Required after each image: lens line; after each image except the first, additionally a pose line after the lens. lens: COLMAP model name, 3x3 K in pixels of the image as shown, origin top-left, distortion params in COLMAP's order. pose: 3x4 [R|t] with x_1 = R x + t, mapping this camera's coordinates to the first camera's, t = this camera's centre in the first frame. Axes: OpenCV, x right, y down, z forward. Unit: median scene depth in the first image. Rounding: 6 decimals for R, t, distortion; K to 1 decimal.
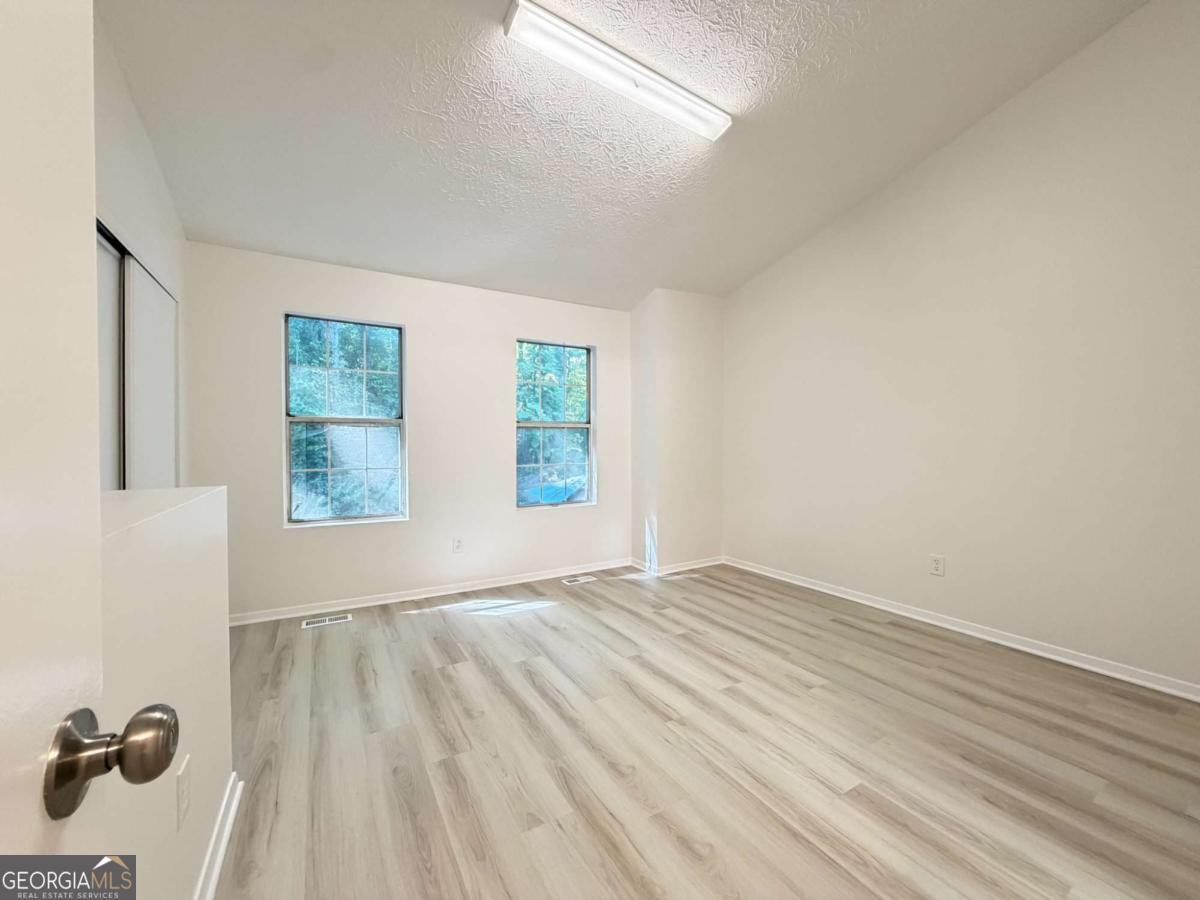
lens RADIAL K [[479.1, 0, 598.1], [0, 479.1, 449.1], [0, 0, 1]] dist [0.000565, 0.000024]
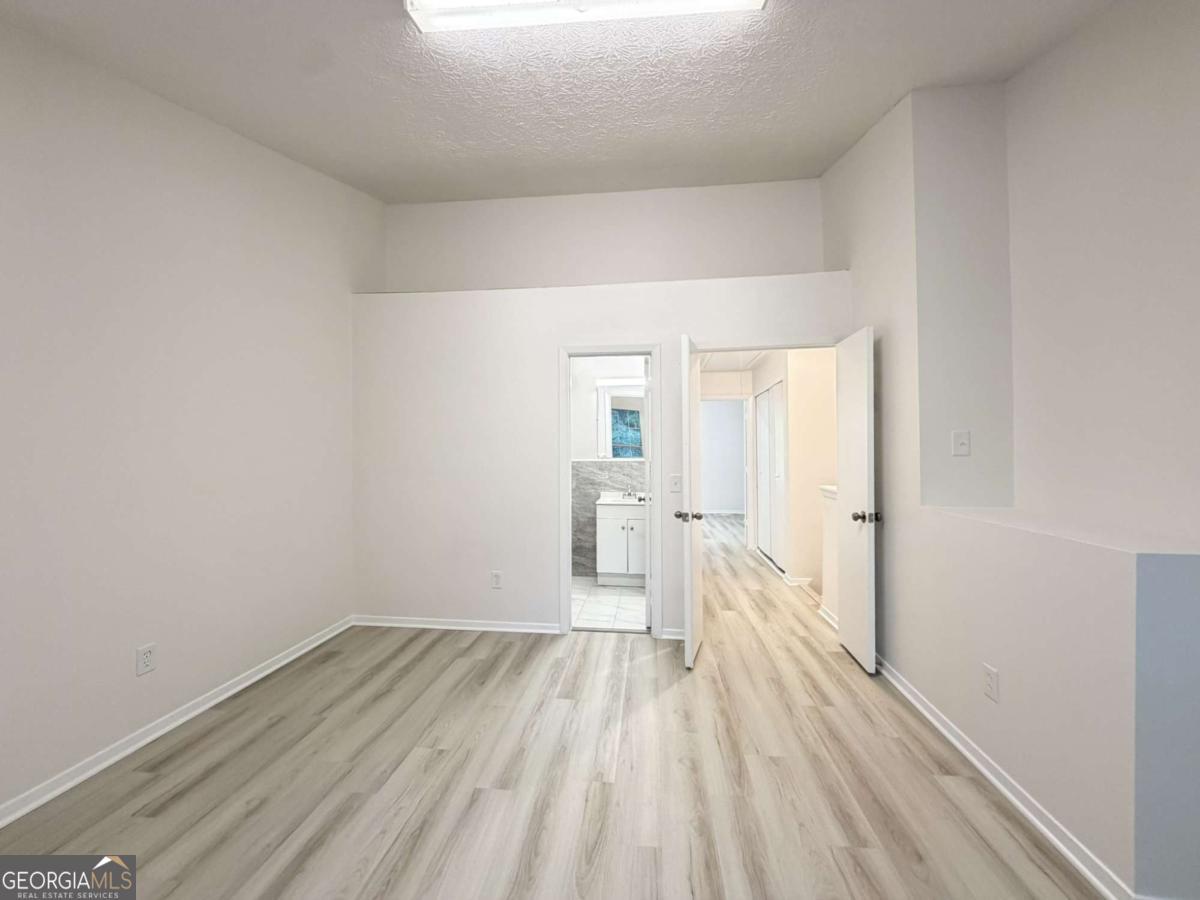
lens RADIAL K [[479.1, 0, 598.1], [0, 479.1, 449.1], [0, 0, 1]] dist [0.000565, 0.000024]
pose [[-0.799793, 0.011534, 0.600165, -0.306156], [0.016423, 0.999862, 0.002670, -0.072325], [-0.600051, 0.011992, -0.799872, 1.301098]]
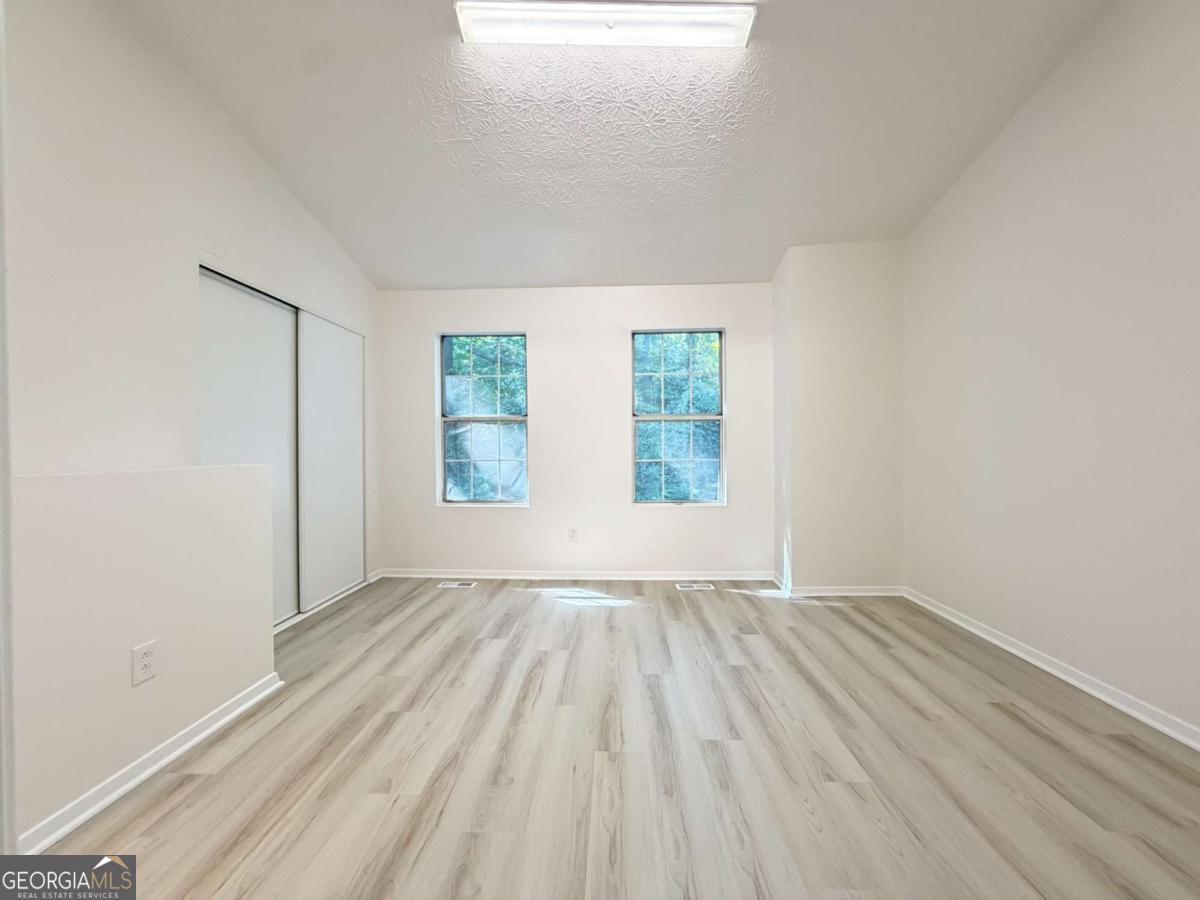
lens RADIAL K [[479.1, 0, 598.1], [0, 479.1, 449.1], [0, 0, 1]] dist [0.000565, 0.000024]
pose [[0.841600, 0.000479, -0.540101, 0.446929], [-0.001338, 0.999998, -0.001197, 0.019499], [0.540100, 0.001730, 0.841599, 0.199370]]
